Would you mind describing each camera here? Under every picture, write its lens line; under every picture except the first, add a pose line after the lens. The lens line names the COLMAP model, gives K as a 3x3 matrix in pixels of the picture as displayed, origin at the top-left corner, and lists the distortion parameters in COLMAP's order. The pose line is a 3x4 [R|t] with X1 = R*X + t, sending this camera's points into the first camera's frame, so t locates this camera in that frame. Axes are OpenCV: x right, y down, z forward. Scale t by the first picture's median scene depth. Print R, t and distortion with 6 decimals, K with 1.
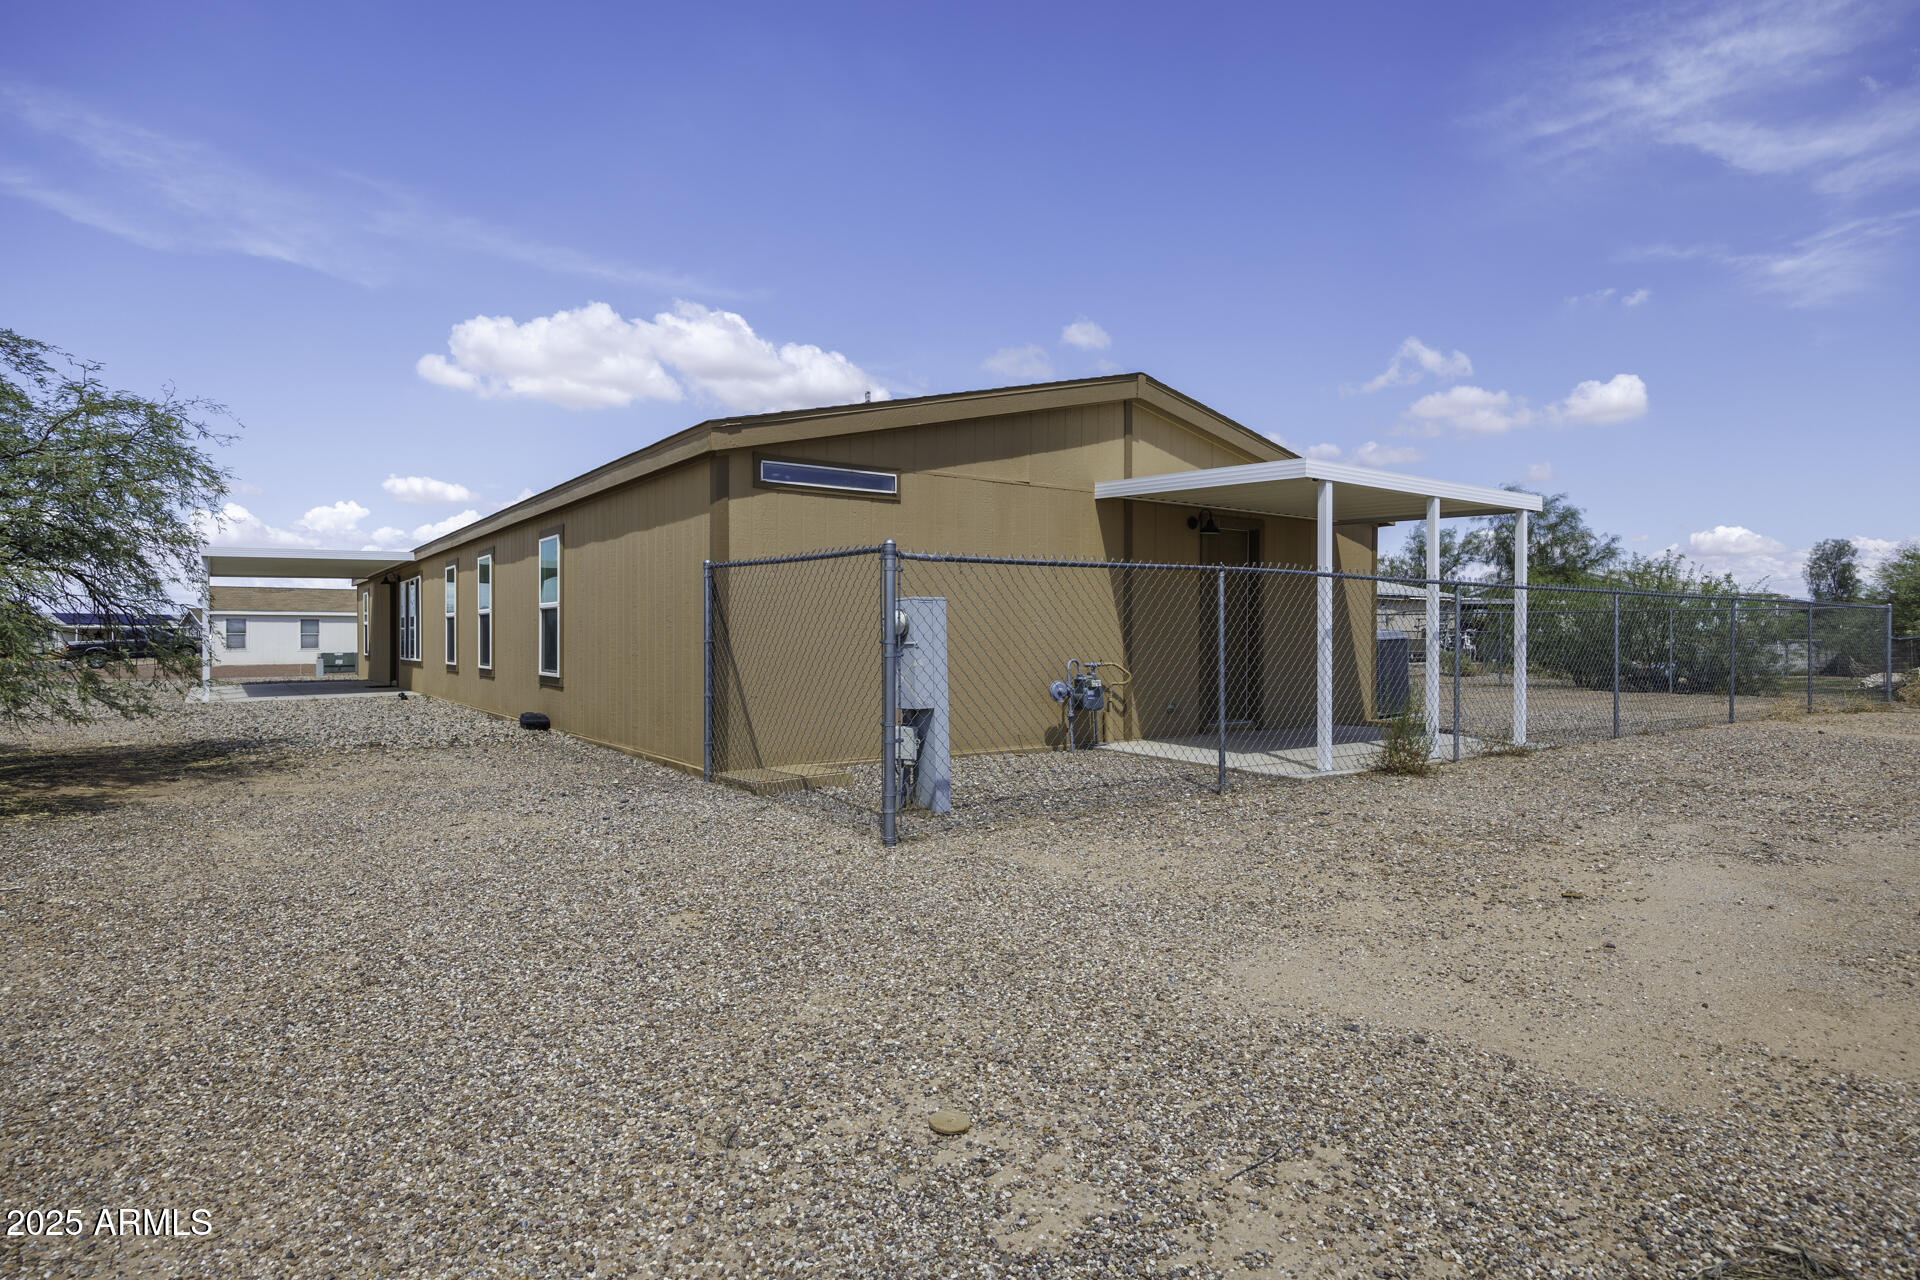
lens RADIAL K [[1070.9, 0, 960.0], [0, 1070.9, 640.0], [0, 0, 1]] dist [0.060653, -0.063673]
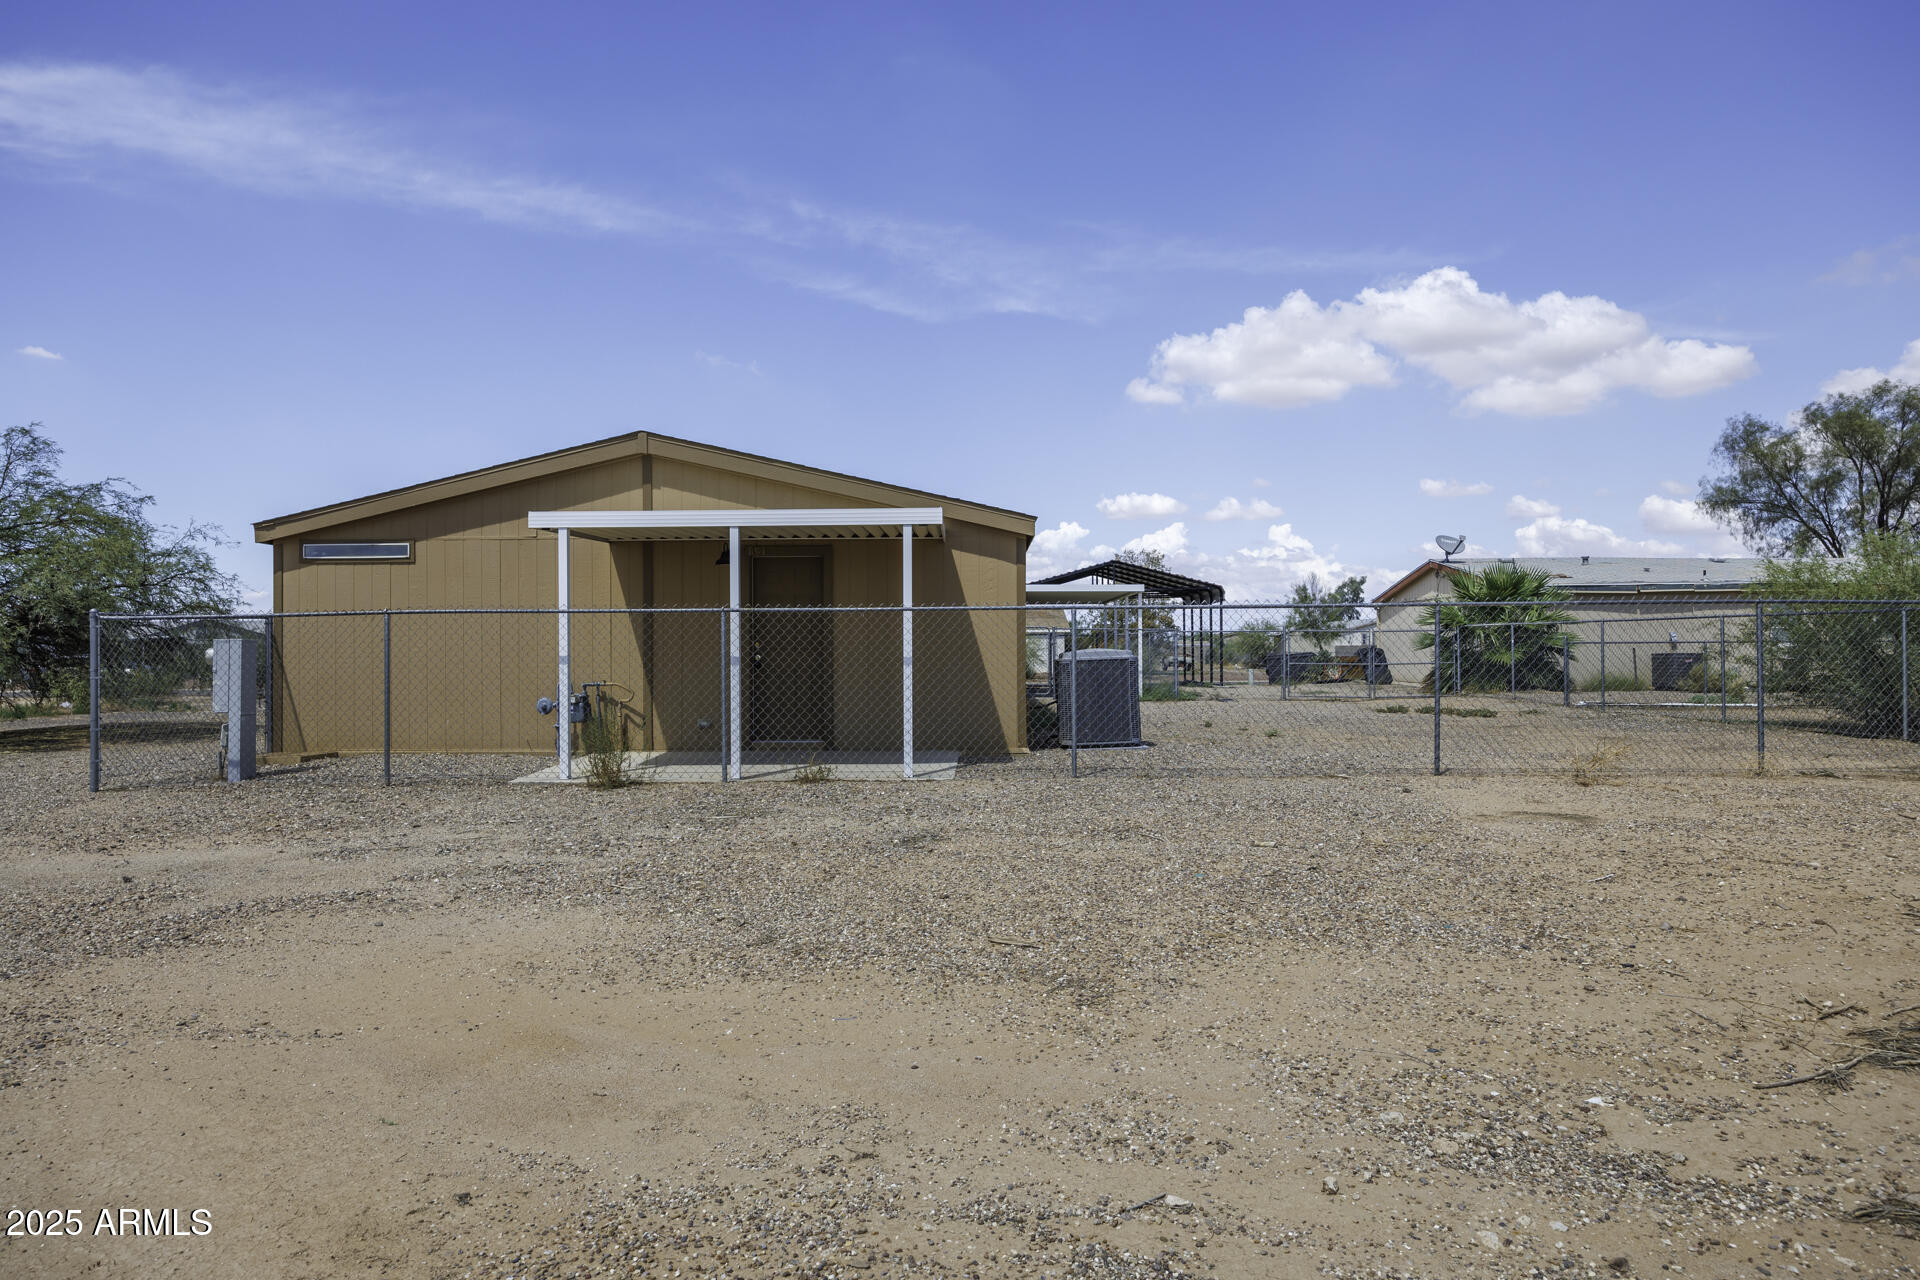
lens RADIAL K [[1197.1, 0, 960.0], [0, 1197.1, 640.0], [0, 0, 1]] dist [0.001611, 0.000422]
pose [[0.752073, -0.004516, -0.659065, 0.149069], [-0.000692, 0.999971, -0.007642, -0.001832], [0.659080, 0.006204, 0.752047, 0.031213]]
